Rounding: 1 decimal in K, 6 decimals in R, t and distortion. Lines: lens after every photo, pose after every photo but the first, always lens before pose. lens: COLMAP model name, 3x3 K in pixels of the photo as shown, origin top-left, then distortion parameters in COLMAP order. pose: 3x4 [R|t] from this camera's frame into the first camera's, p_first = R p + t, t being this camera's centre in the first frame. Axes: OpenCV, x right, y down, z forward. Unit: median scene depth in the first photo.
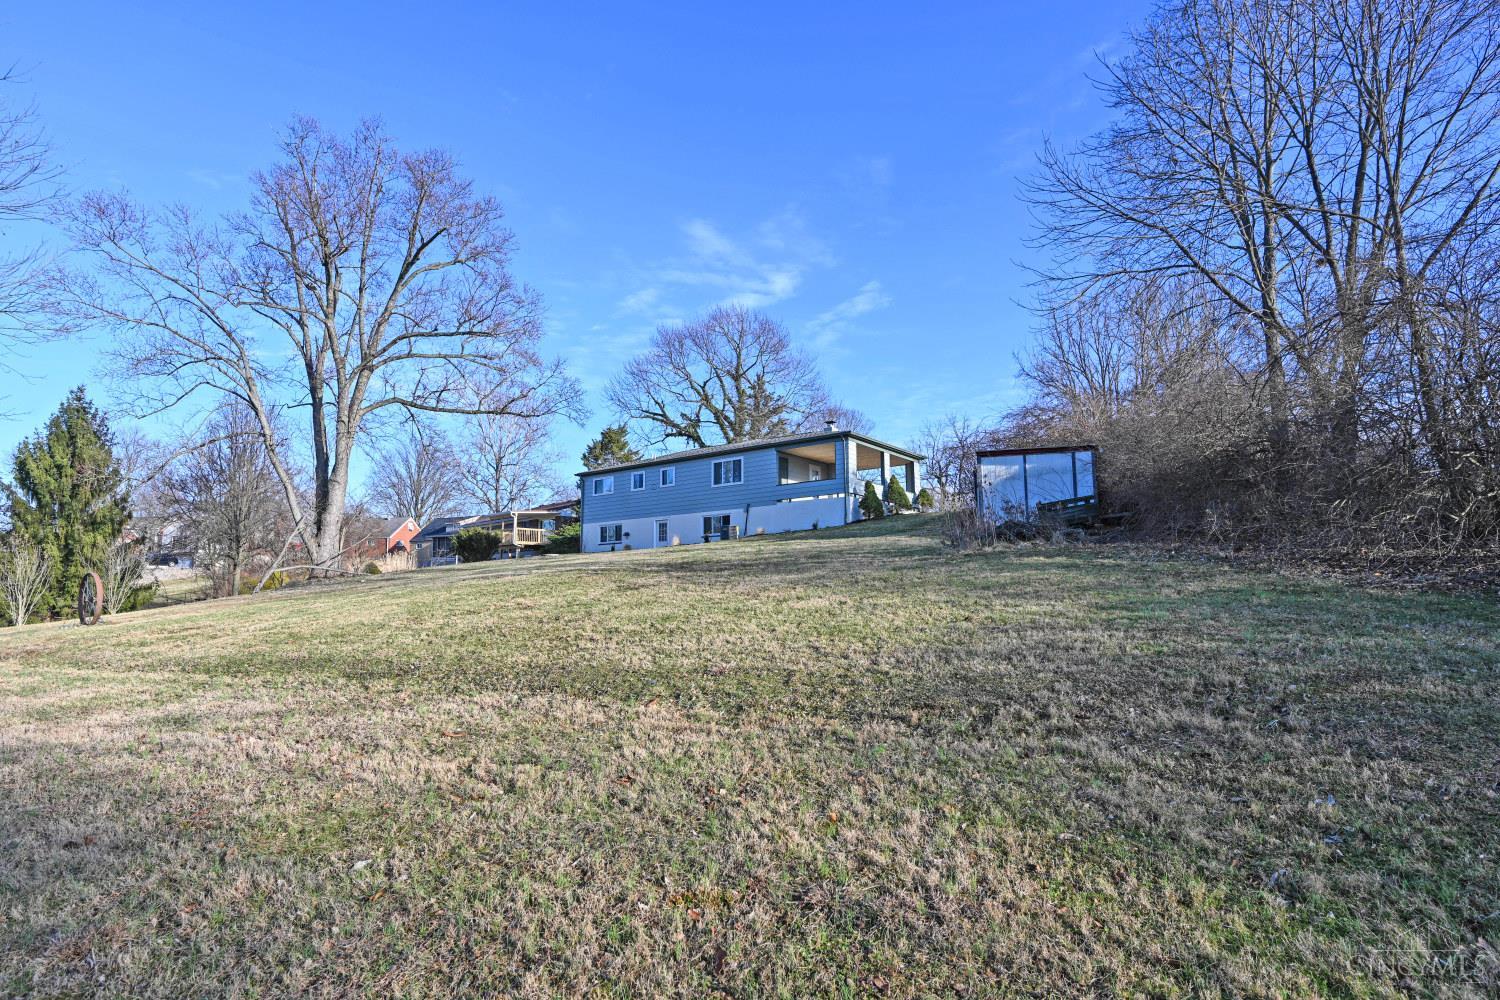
lens RADIAL K [[778.0, 0, 750.0], [0, 778.0, 500.0], [0, 0, 1]] dist [0.000195, 0.000000]
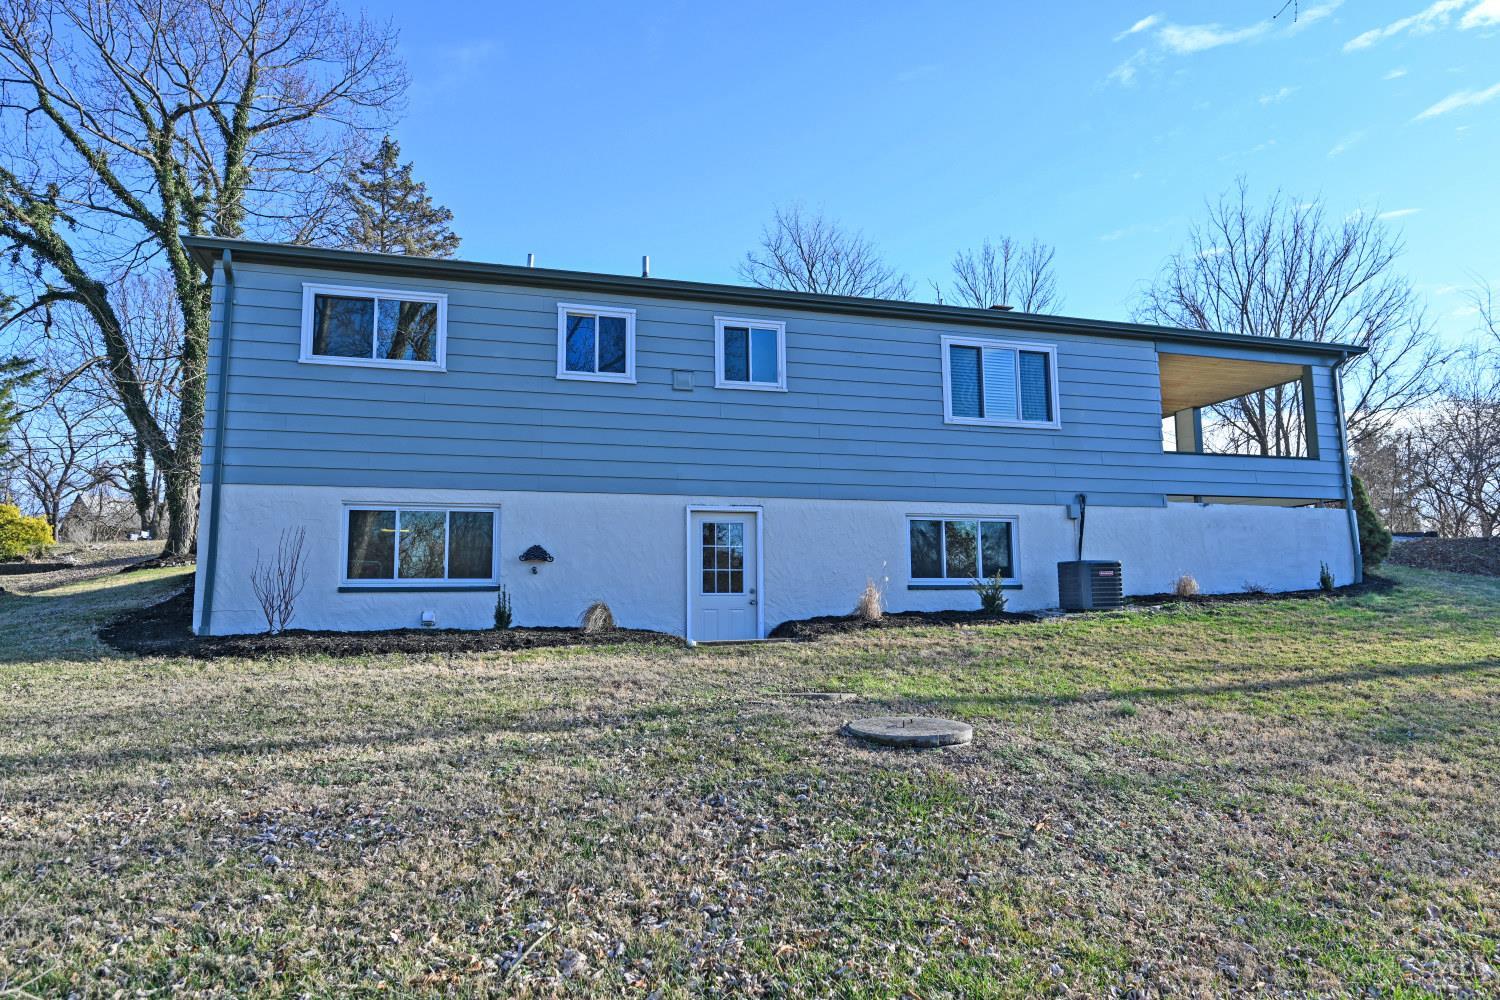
lens RADIAL K [[943.0, 0, 750.0], [0, 943.0, 500.0], [0, 0, 1]] dist [-0.002668, -0.000354]
pose [[0.593763, 0.092731, 0.799278, -0.341074], [-0.100942, 0.994074, -0.040343, 0.031778], [-0.798283, -0.056726, 0.599605, 0.757533]]
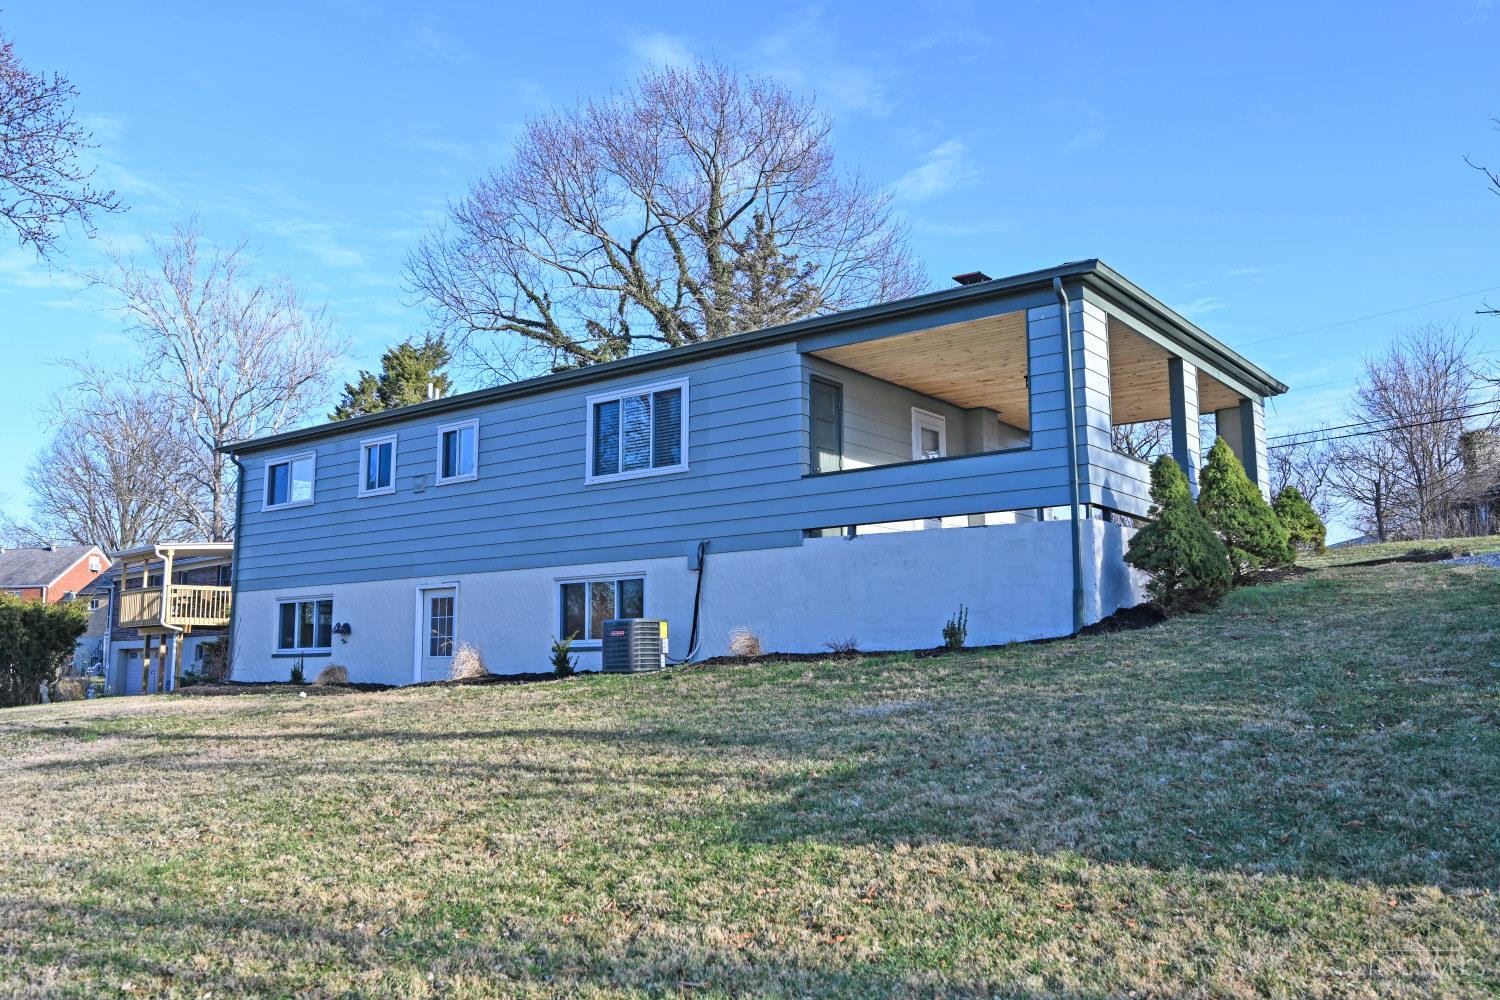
lens RADIAL K [[1187.8, 0, 750.0], [0, 1187.8, 500.0], [0, 0, 1]] dist [-0.005202, -0.002489]
pose [[0.999951, 0.000330, -0.009870, 0.016813], [-0.000410, 0.999967, -0.008143, -0.005867], [0.009867, 0.008146, 0.999918, 0.489744]]
